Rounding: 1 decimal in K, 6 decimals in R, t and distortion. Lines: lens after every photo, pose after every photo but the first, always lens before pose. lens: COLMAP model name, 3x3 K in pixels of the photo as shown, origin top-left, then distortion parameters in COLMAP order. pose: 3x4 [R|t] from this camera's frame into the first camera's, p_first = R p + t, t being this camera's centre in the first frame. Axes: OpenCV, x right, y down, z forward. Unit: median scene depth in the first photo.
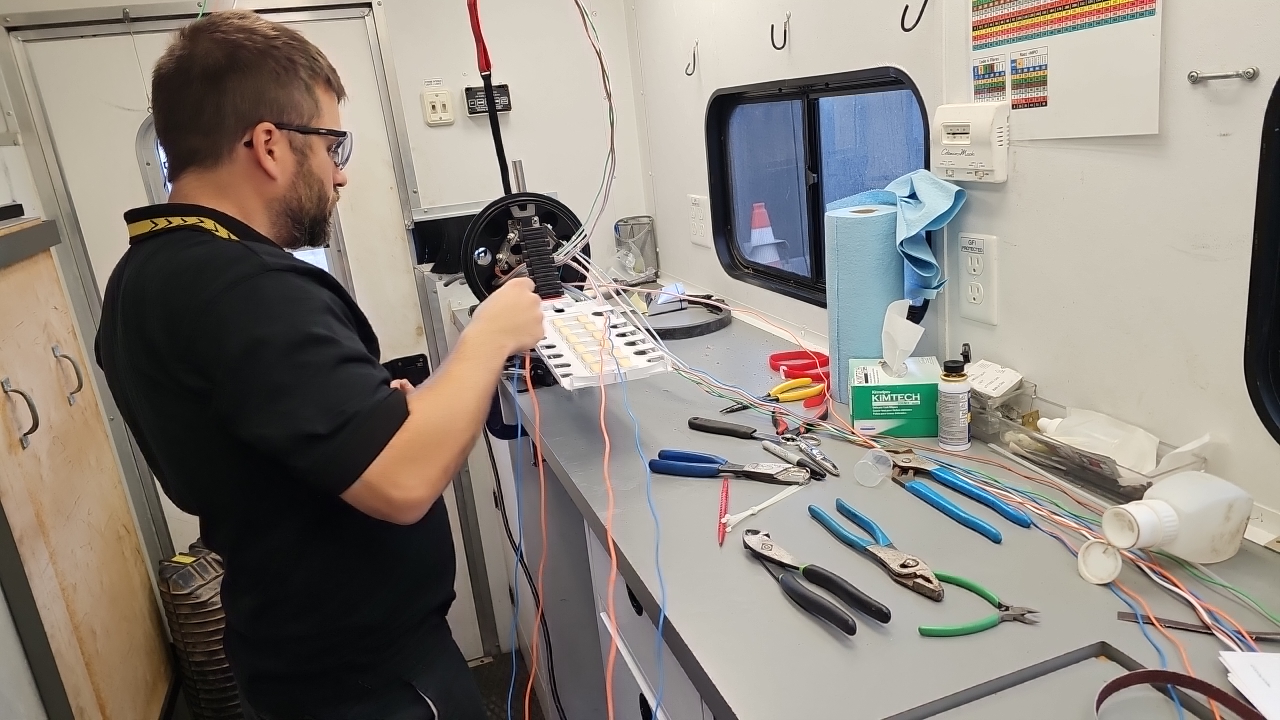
lens RADIAL K [[872.8, 0, 652.8], [0, 872.8, 355.9], [0, 0, 1]] dist [0.064487, -0.073801]
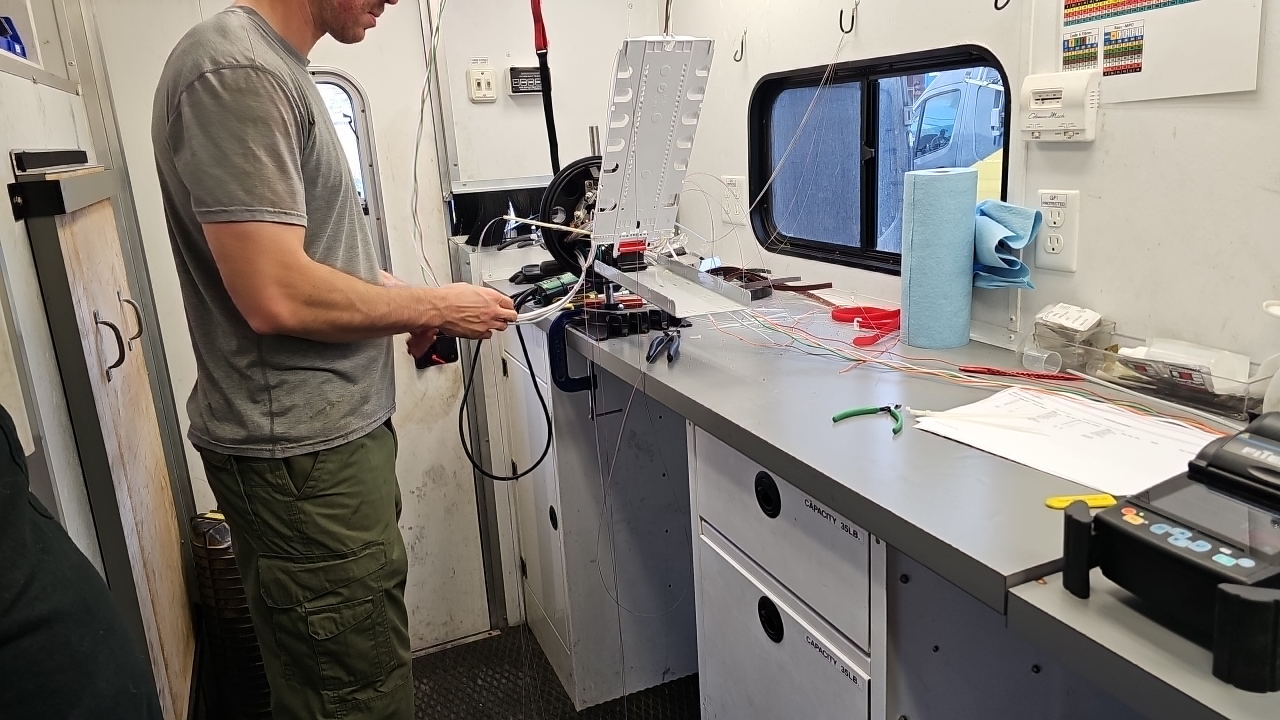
lens RADIAL K [[875.2, 0, 639.1], [0, 875.2, 344.9], [0, 0, 1]] dist [0.062475, -0.070655]
pose [[0.996879, 0.028470, 0.073636, -0.245145], [-0.025554, 0.998863, -0.040246, 0.118944], [-0.074698, 0.038239, 0.996473, -0.077335]]
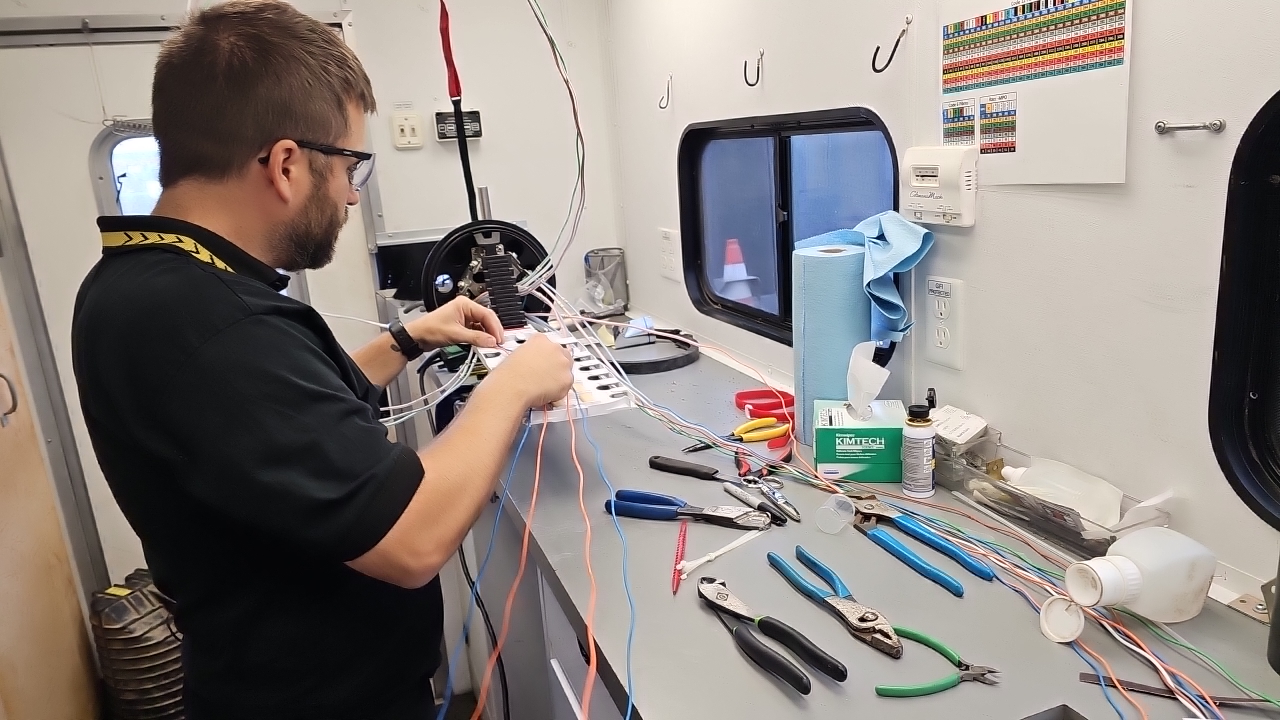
lens RADIAL K [[875.6, 0, 660.9], [0, 875.6, 360.2], [0, 0, 1]] dist [0.061068, -0.074928]
pose [[0.998838, 0.028009, 0.039218, 0.014101], [-0.026723, 0.999100, -0.032934, -0.004657], [-0.040106, 0.031847, 0.998688, 0.027424]]
